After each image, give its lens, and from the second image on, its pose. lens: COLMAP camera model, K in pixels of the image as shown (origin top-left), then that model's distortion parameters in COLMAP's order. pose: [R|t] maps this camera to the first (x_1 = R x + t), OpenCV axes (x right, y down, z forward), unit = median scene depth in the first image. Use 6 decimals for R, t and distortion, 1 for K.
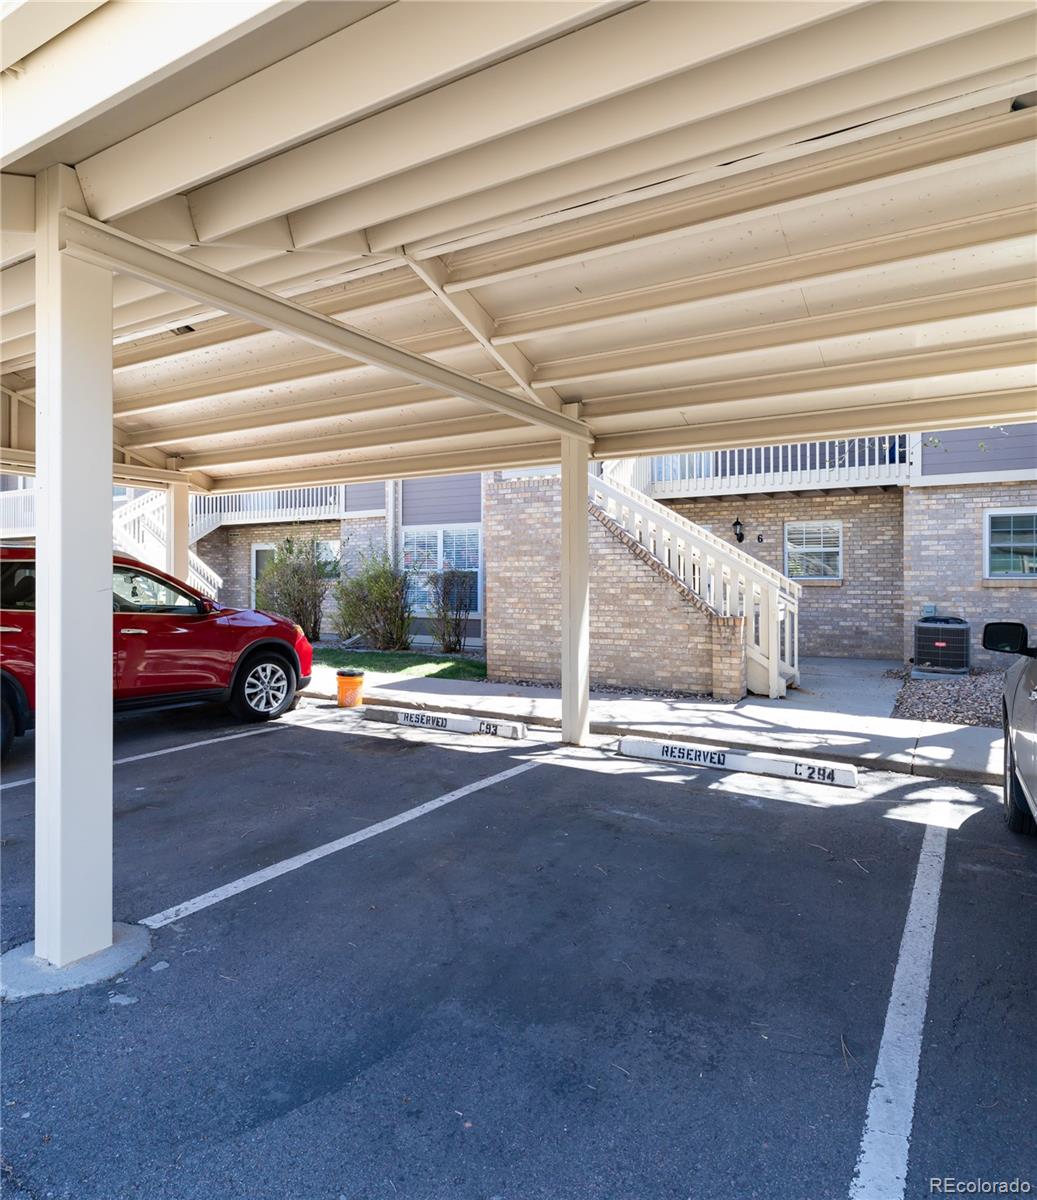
lens RADIAL K [[832.1, 0, 521.1], [0, 832.1, 574.7], [0, 0, 1]] dist [-0.008793, 0.000927]
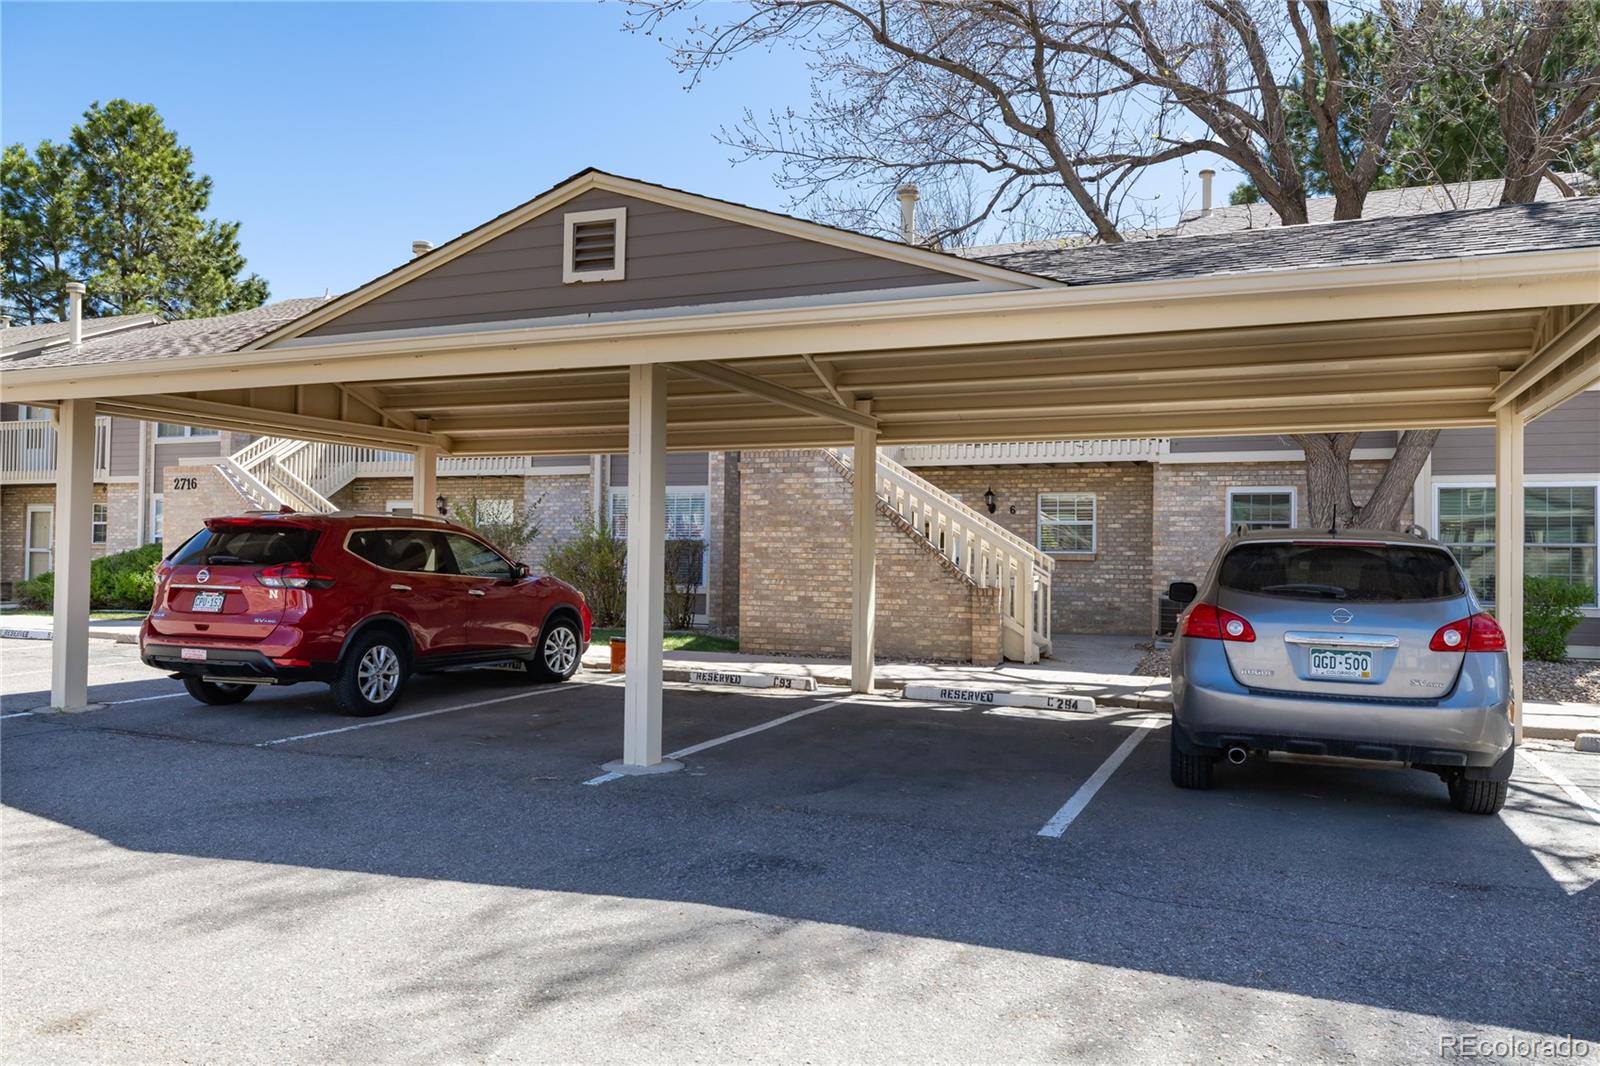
lens RADIAL K [[1138.3, 0, 800.0], [0, 1138.3, 533.0], [0, 0, 1]] dist [-0.000409, -0.001142]
pose [[0.994459, 0.013056, 0.104308, -0.115590], [-0.012124, 0.999881, -0.009561, -0.001891], [-0.104420, 0.008243, 0.994499, -0.345476]]
